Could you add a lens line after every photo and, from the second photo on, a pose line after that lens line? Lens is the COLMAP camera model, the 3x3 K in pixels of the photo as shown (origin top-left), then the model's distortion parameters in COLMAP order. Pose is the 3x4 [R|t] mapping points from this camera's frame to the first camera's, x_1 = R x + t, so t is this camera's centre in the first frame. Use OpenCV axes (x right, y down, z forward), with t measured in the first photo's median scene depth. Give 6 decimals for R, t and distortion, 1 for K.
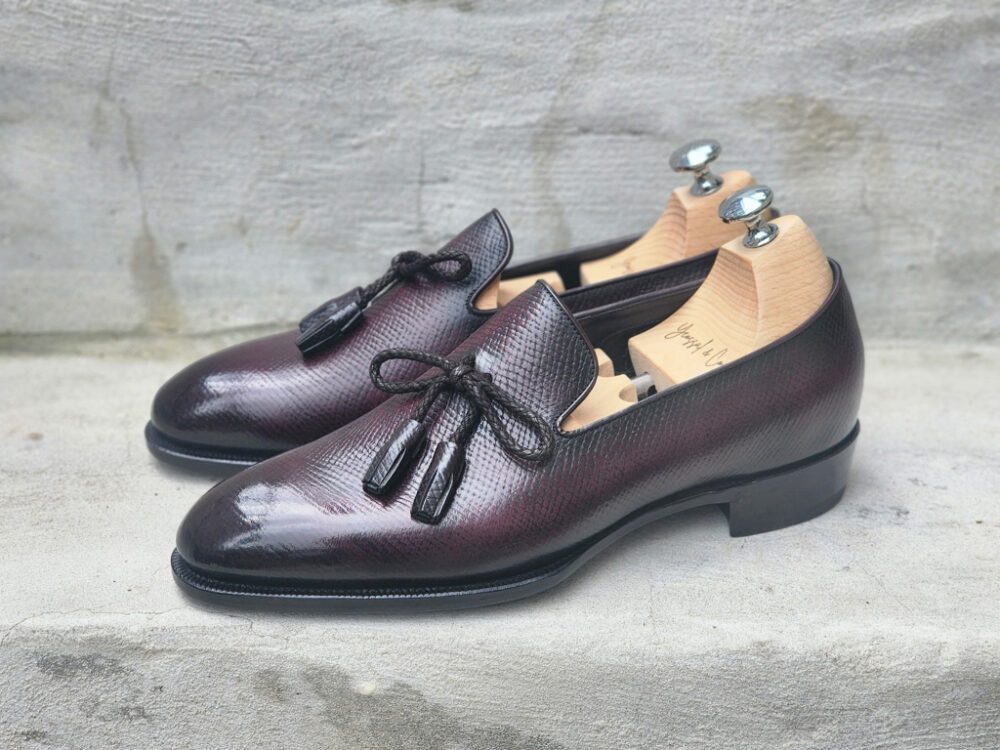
lens RADIAL K [[1965.8, 0, 479.2], [0, 1965.8, 376.7], [0, 0, 1]] dist [0.046953, -0.162177]
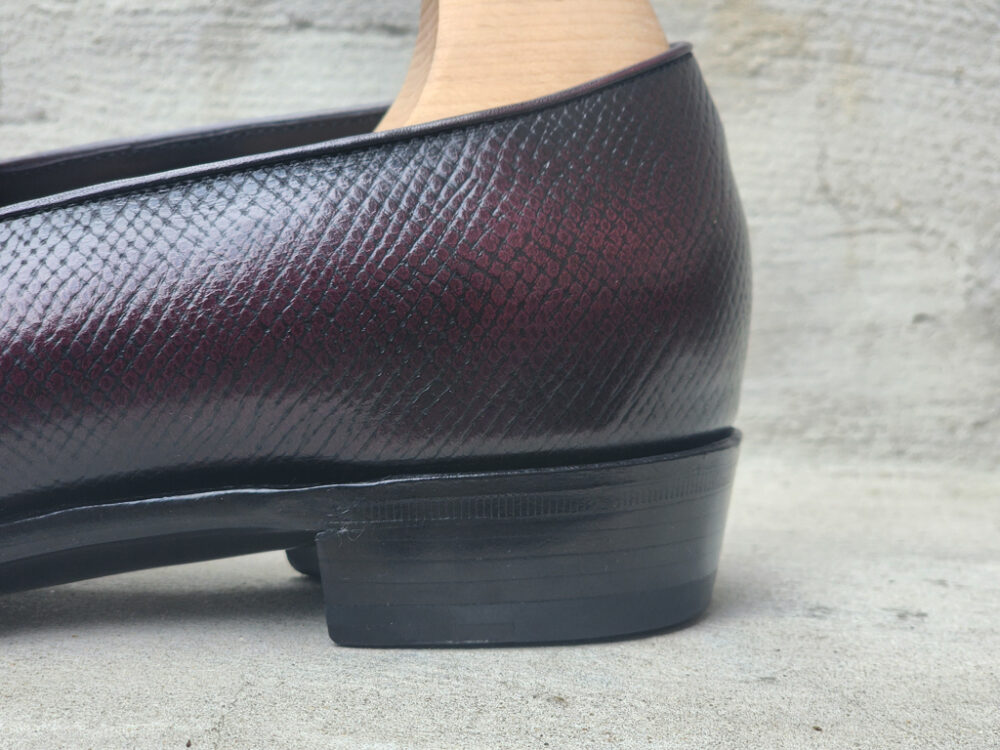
lens RADIAL K [[1998.1, 0, 489.2], [0, 1998.1, 373.2], [0, 0, 1]] dist [-0.004983, 0.049238]
pose [[0.999588, 0.025696, -0.012818, 0.115899], [-0.028541, 0.938229, -0.344836, 0.152855], [0.003166, 0.345060, 0.938575, 0.522868]]
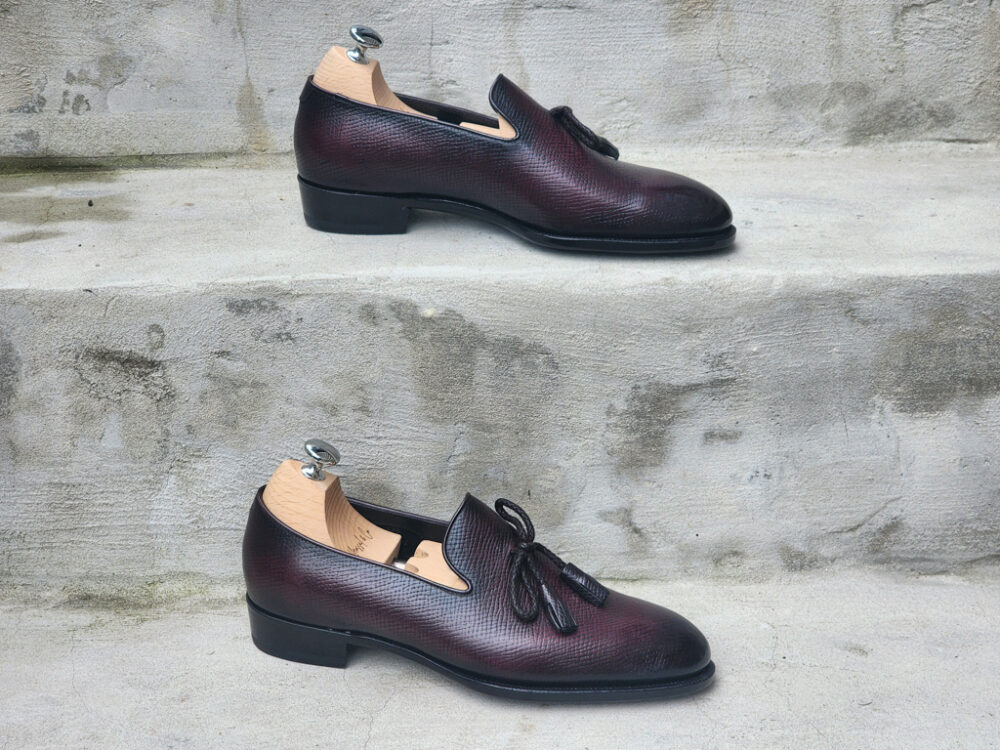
lens RADIAL K [[2006.6, 0, 498.8], [0, 2006.6, 373.7], [0, 0, 1]] dist [-0.488378, 7.694857]
pose [[0.996723, -0.028905, 0.075553, -0.103061], [0.032610, 0.998302, -0.048277, 0.236841], [-0.074029, 0.050582, 0.995972, -0.535869]]
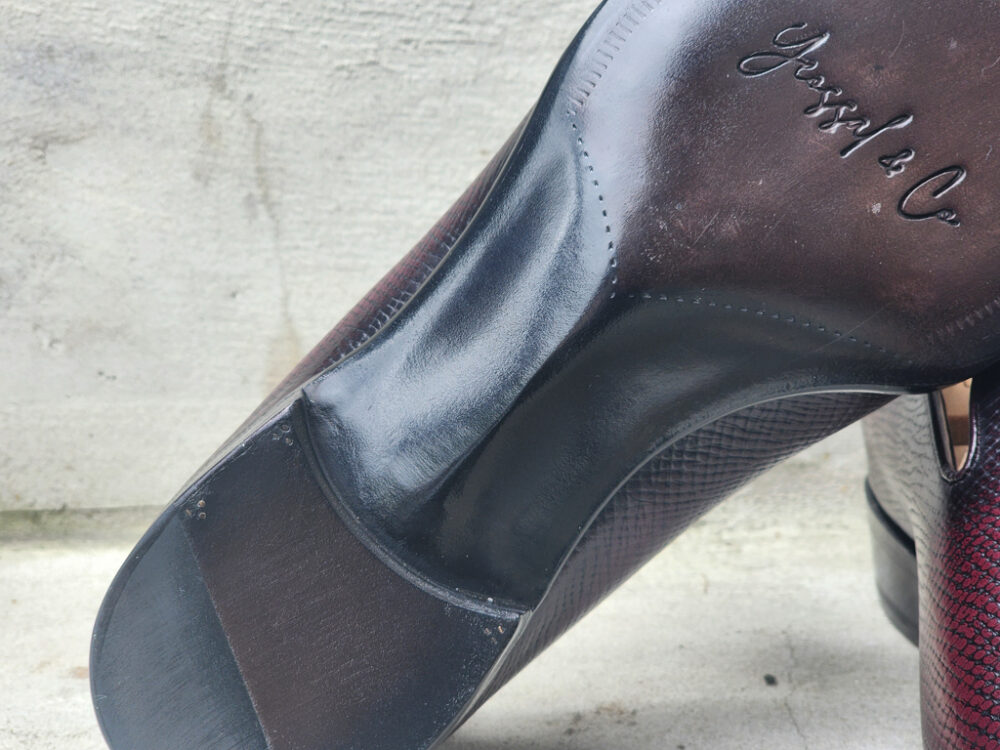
lens RADIAL K [[1998.1, 0, 489.2], [0, 1998.1, 373.2], [0, 0, 1]] dist [-0.004983, 0.049238]
pose [[0.995182, -0.025179, -0.094758, -0.055018], [0.009614, 0.986866, -0.161253, 0.038278], [0.097574, 0.159565, 0.982353, 0.434803]]
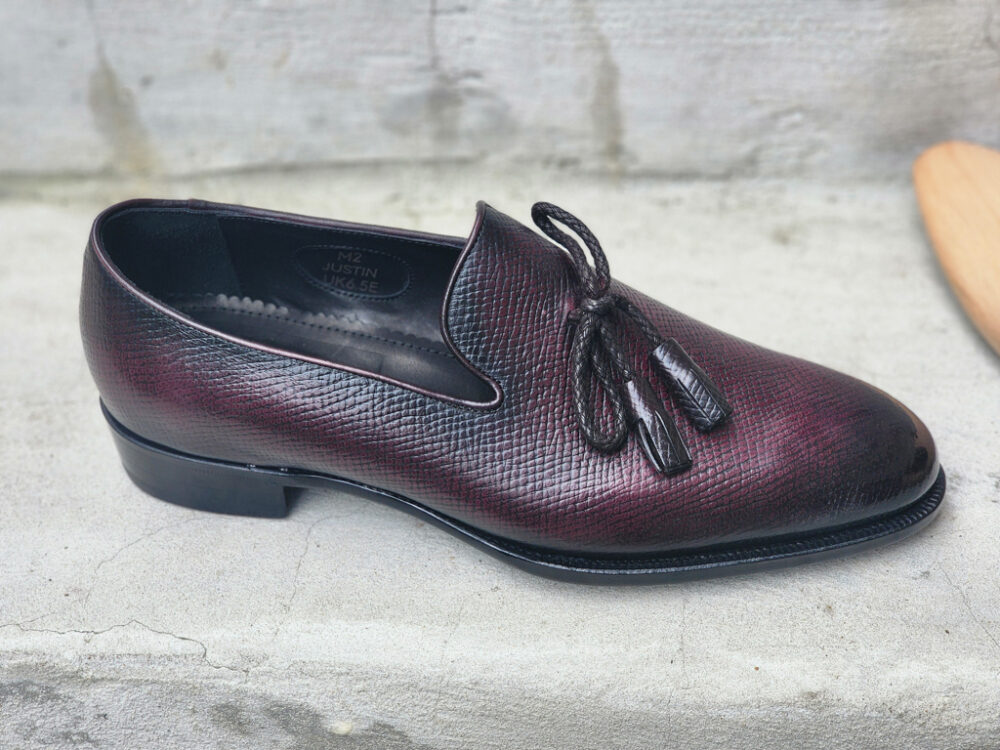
lens RADIAL K [[1965.8, 0, 479.2], [0, 1965.8, 376.7], [0, 0, 1]] dist [0.046953, -0.162177]
pose [[0.997592, 0.013095, -0.068102, 0.047344], [0.006229, 0.961123, 0.276050, -0.180884], [0.069069, -0.275810, 0.958728, 0.188655]]
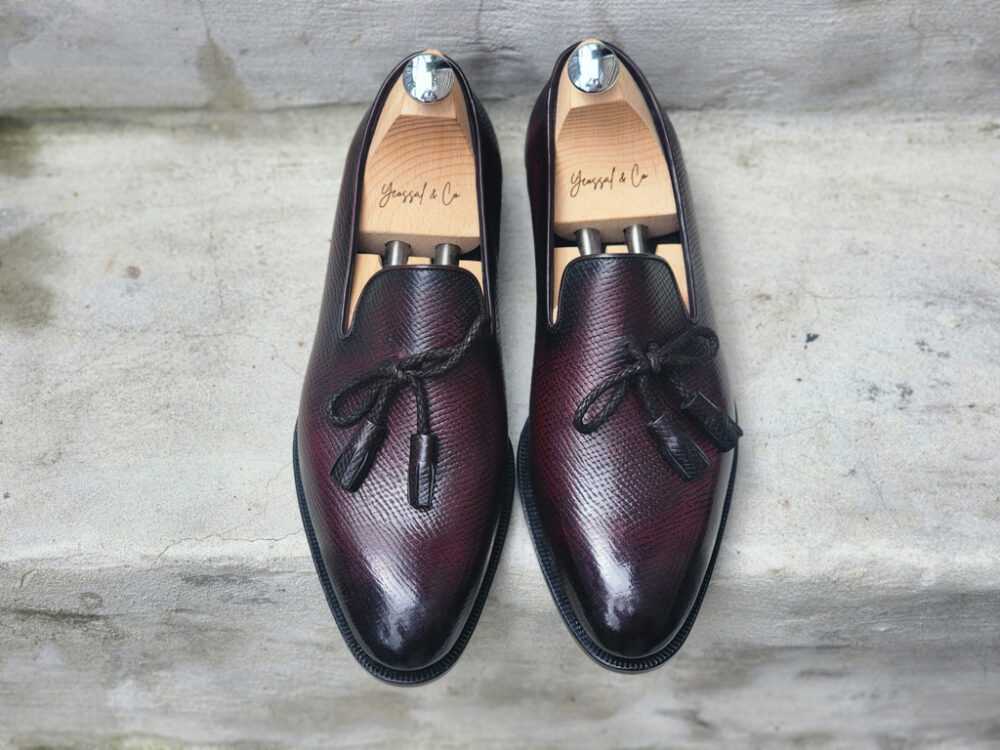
lens RADIAL K [[1965.8, 0, 479.2], [0, 1965.8, 376.7], [0, 0, 1]] dist [0.046953, -0.162177]
pose [[0.999823, -0.006145, 0.017766, -0.050056], [-0.005217, 0.817217, 0.576306, -0.540255], [-0.018060, -0.576297, 0.817041, 0.061251]]
